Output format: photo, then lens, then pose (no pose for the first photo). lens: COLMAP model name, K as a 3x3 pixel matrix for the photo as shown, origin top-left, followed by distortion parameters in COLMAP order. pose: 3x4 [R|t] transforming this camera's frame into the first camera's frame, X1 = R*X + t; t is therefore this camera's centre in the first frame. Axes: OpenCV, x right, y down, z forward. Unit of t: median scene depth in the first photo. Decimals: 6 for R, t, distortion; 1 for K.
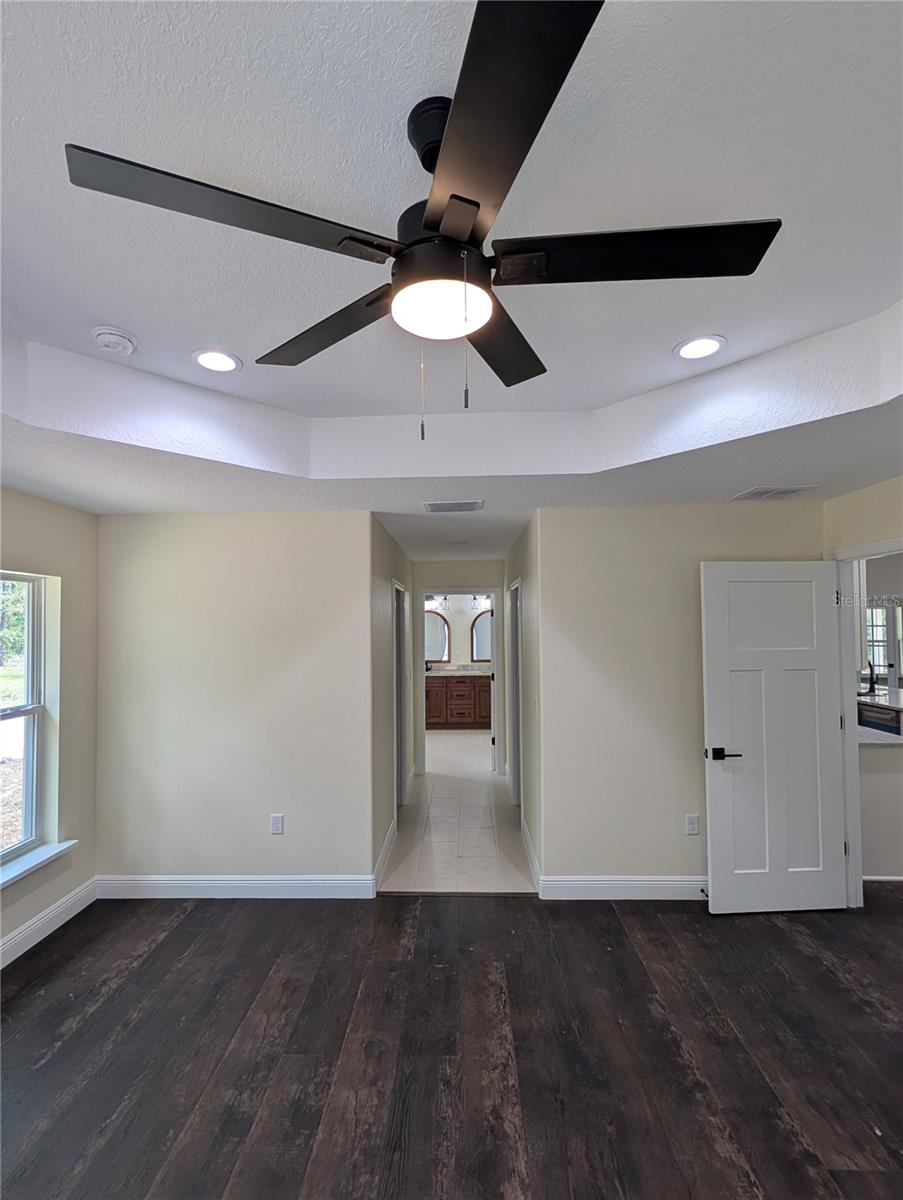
lens RADIAL K [[556.3, 0, 448.4], [0, 556.3, 604.1], [0, 0, 1]] dist [0.001065, -0.000064]
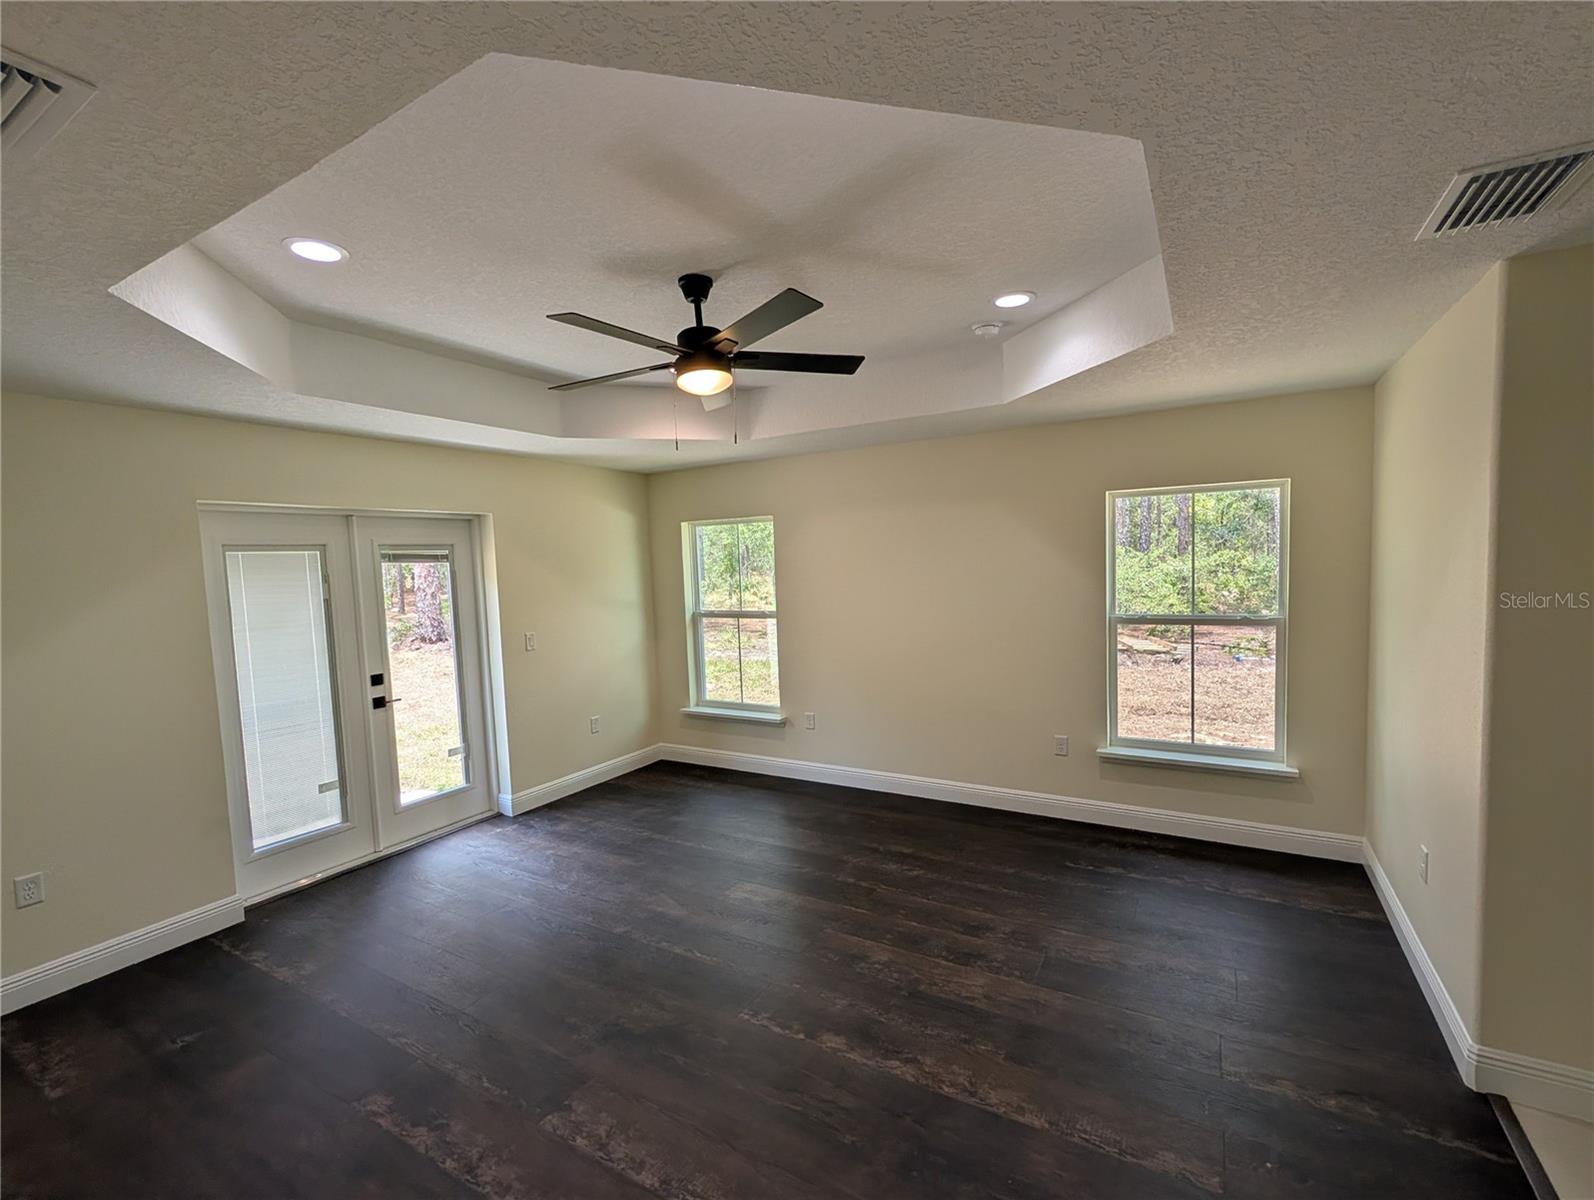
lens RADIAL K [[696.4, 0, 791.4], [0, 696.4, 607.7], [0, 0, 1]] dist [-0.002589, -0.000148]
pose [[-0.486539, 0.086640, -0.869352, 1.167296], [0.076996, 0.995451, 0.056116, 0.058799], [0.870259, -0.039634, -0.490997, 1.448153]]
